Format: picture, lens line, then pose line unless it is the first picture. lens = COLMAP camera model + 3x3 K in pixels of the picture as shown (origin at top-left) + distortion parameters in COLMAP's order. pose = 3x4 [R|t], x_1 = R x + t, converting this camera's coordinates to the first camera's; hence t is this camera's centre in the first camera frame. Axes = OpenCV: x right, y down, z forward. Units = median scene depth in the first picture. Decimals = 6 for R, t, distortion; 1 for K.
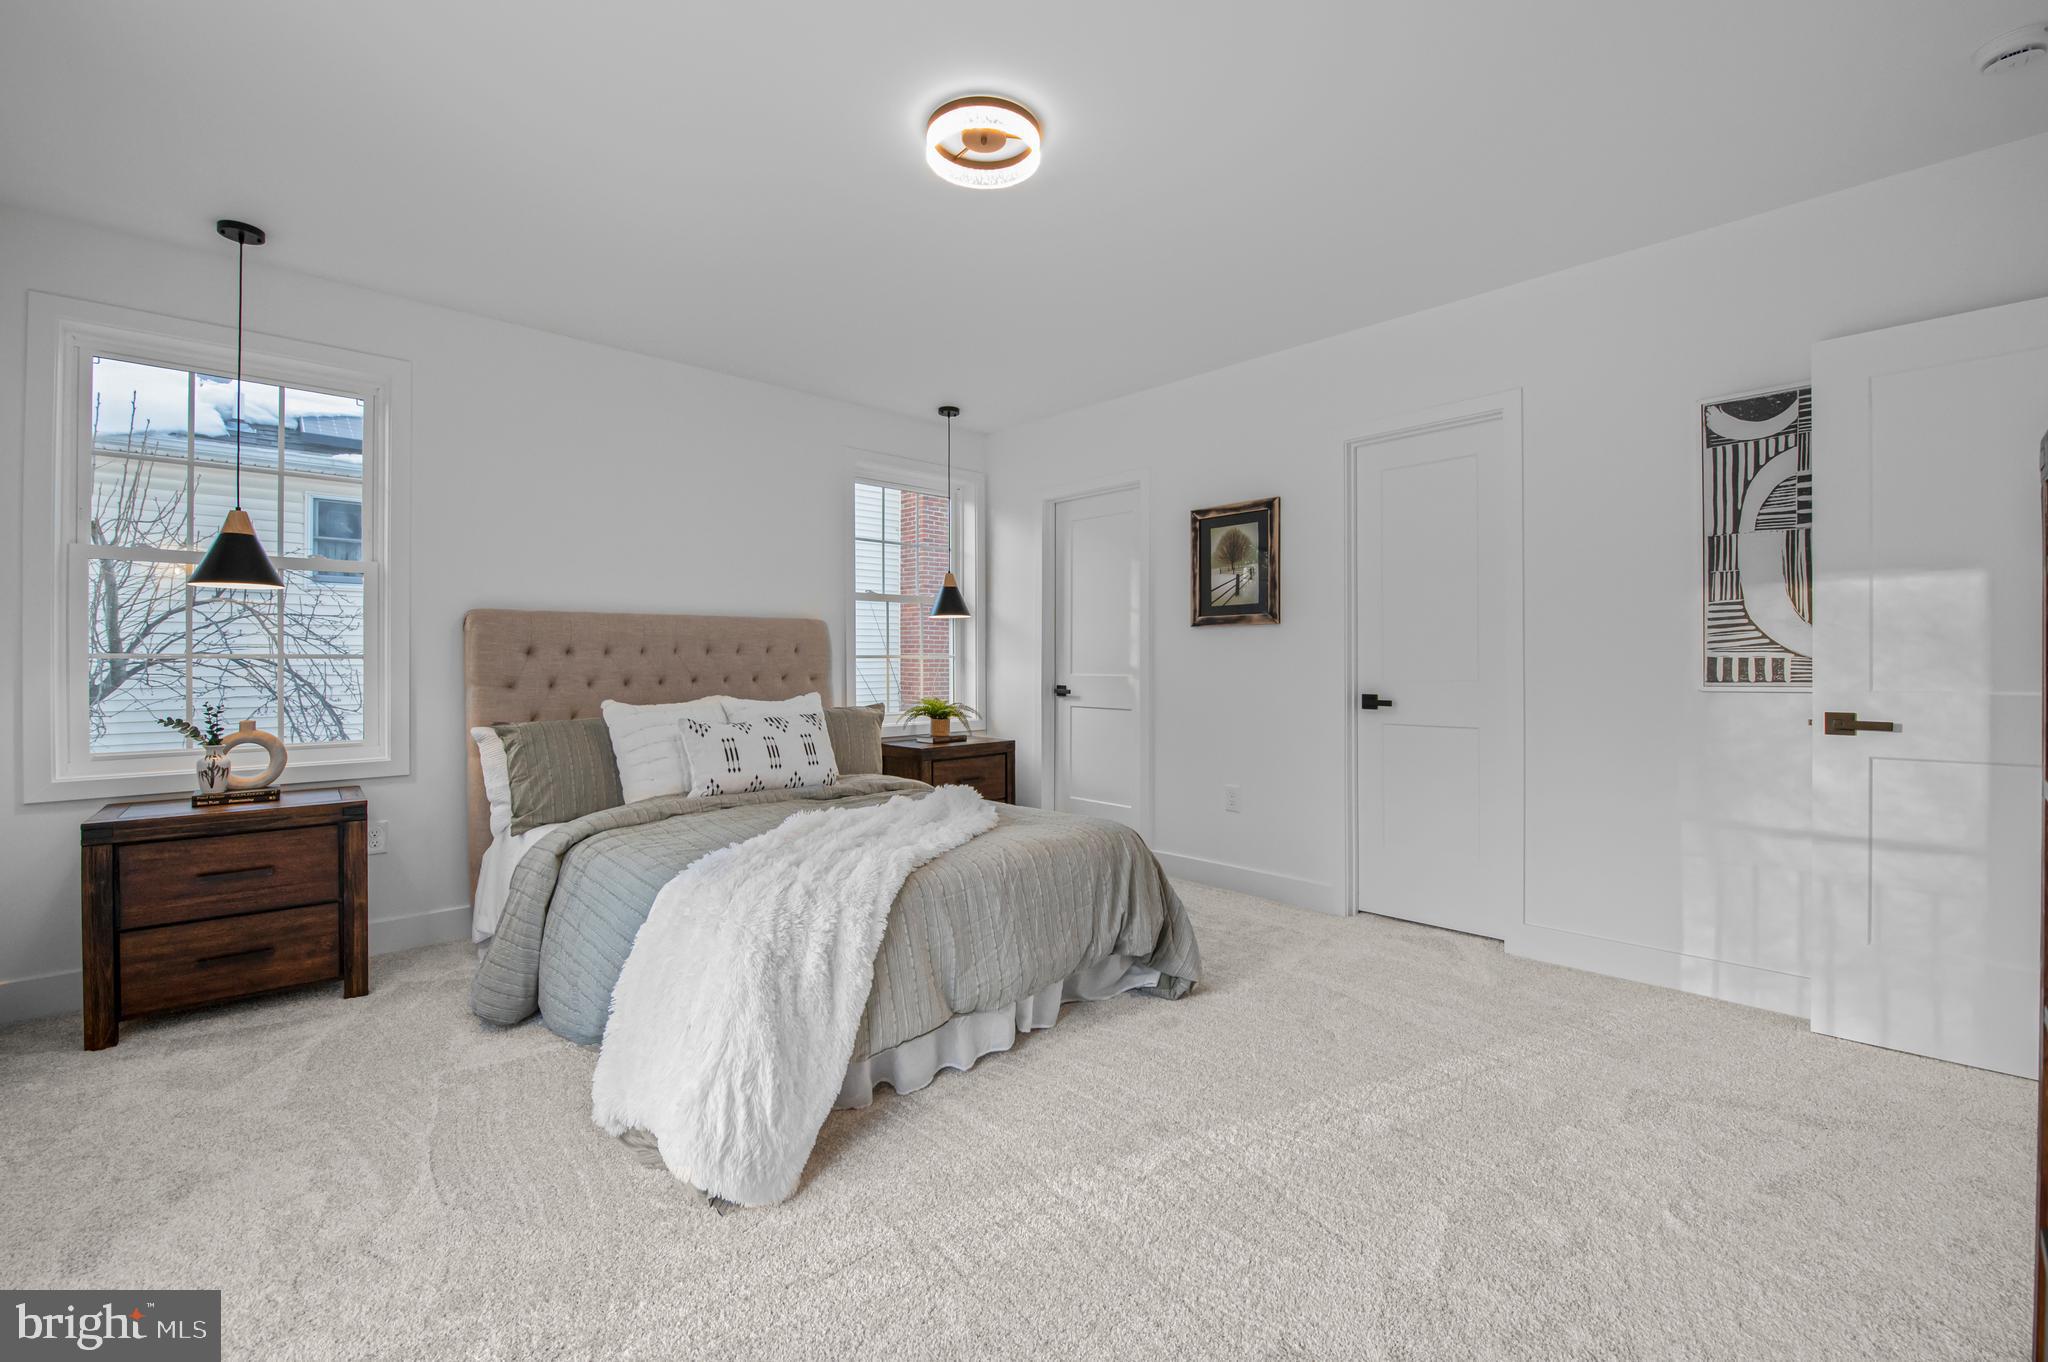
lens RADIAL K [[803.0, 0, 1031.1], [0, 803.0, 671.3], [0, 0, 1]] dist [0.007953, -0.000250]
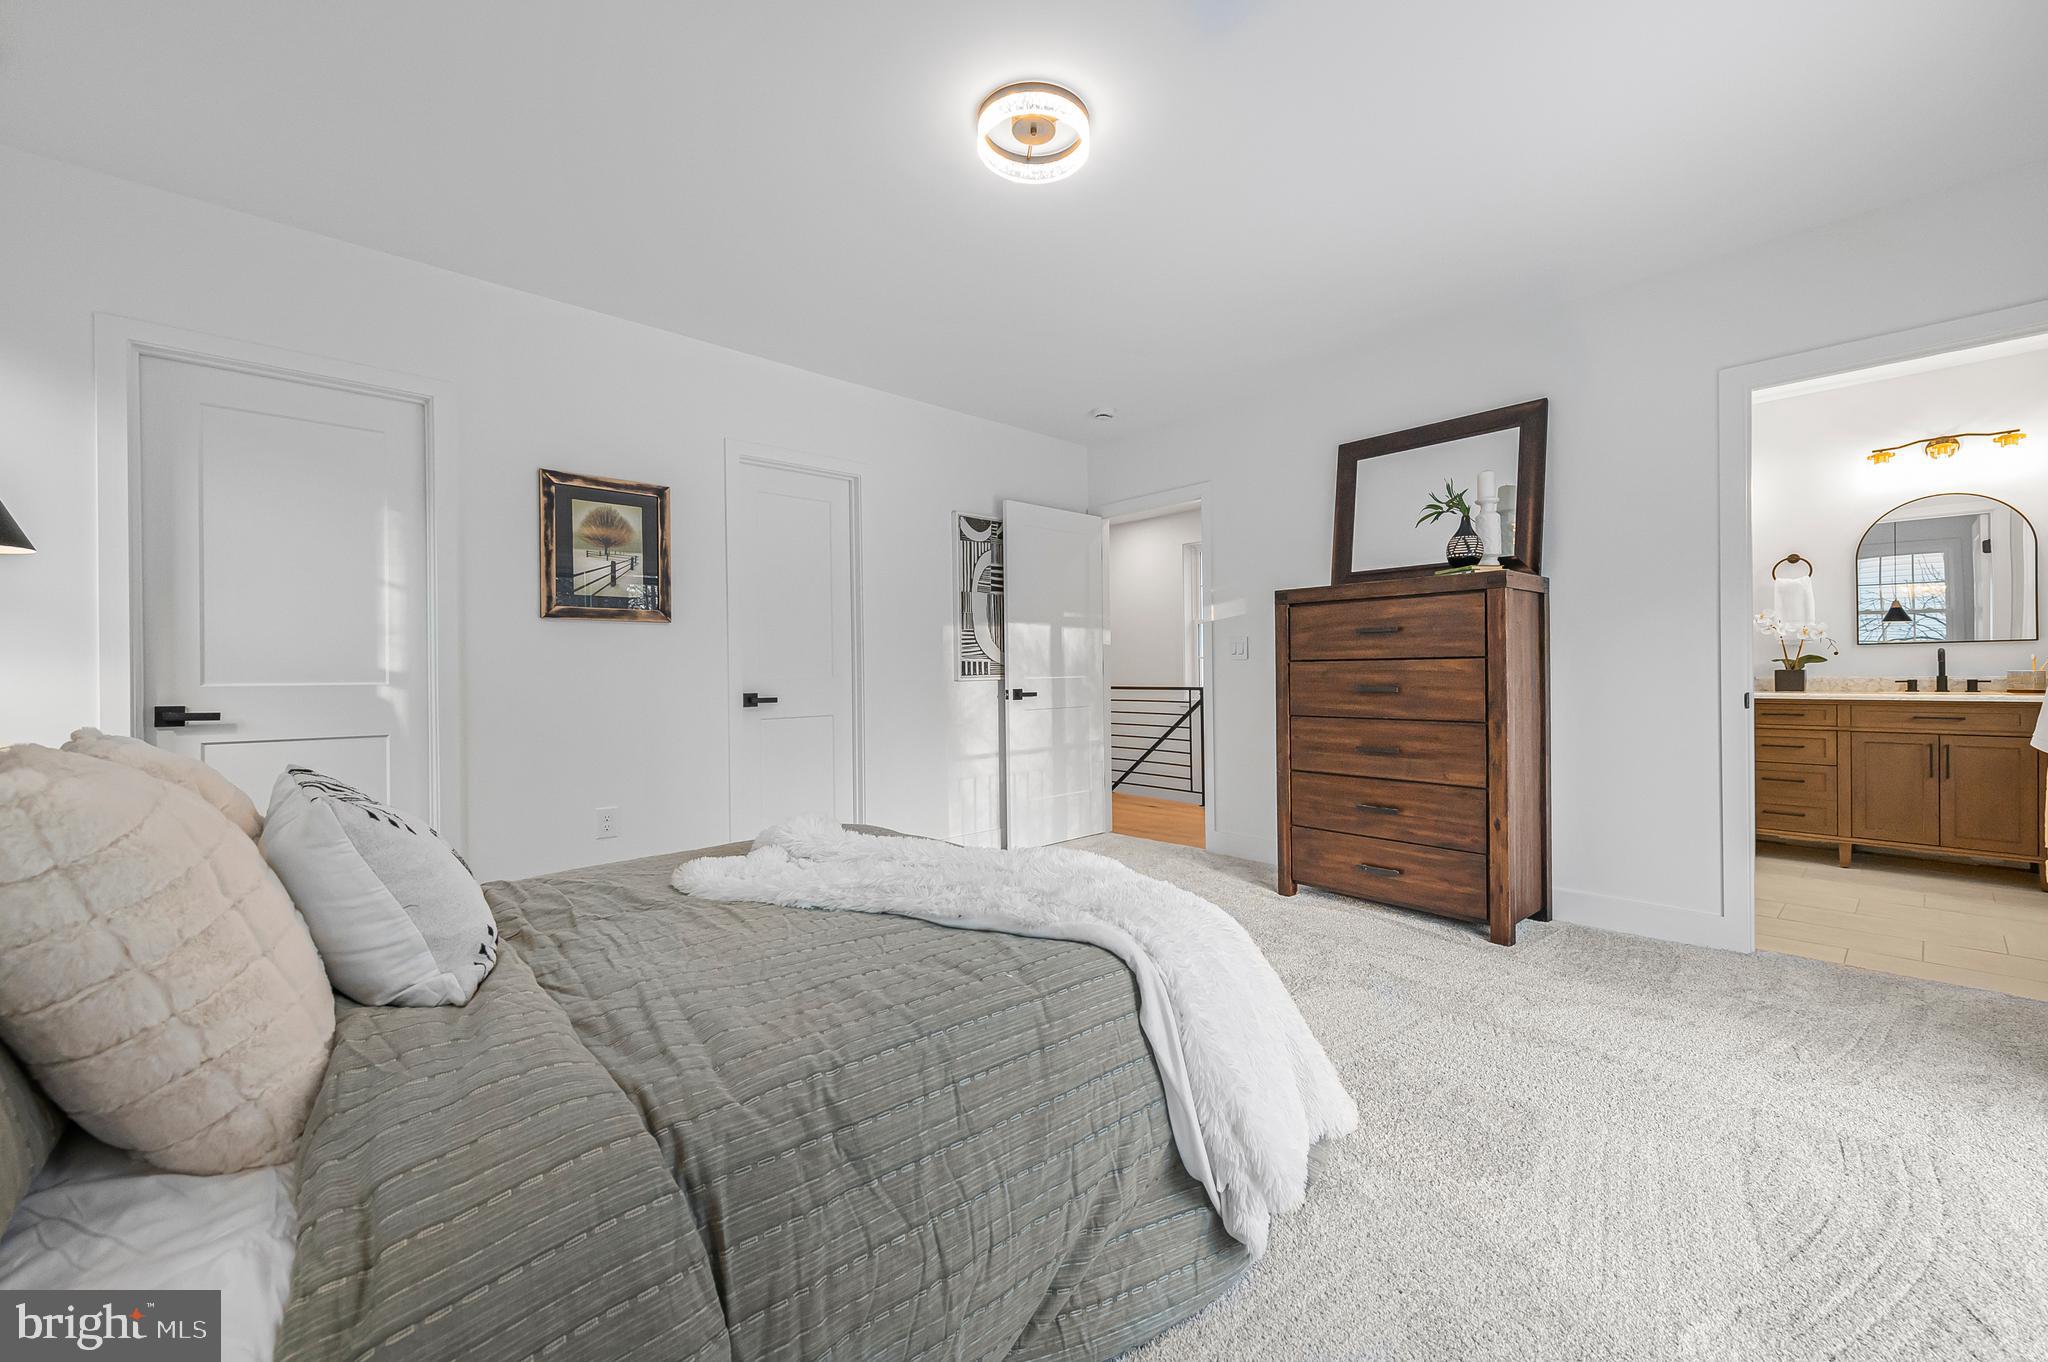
lens RADIAL K [[803.0, 0, 1031.1], [0, 803.0, 671.3], [0, 0, 1]] dist [0.007953, -0.000250]
pose [[0.046505, -0.008437, 0.998882, -0.606984], [0.011159, 0.999906, 0.007926, -0.005064], [-0.998856, 0.010778, 0.046595, 0.534024]]
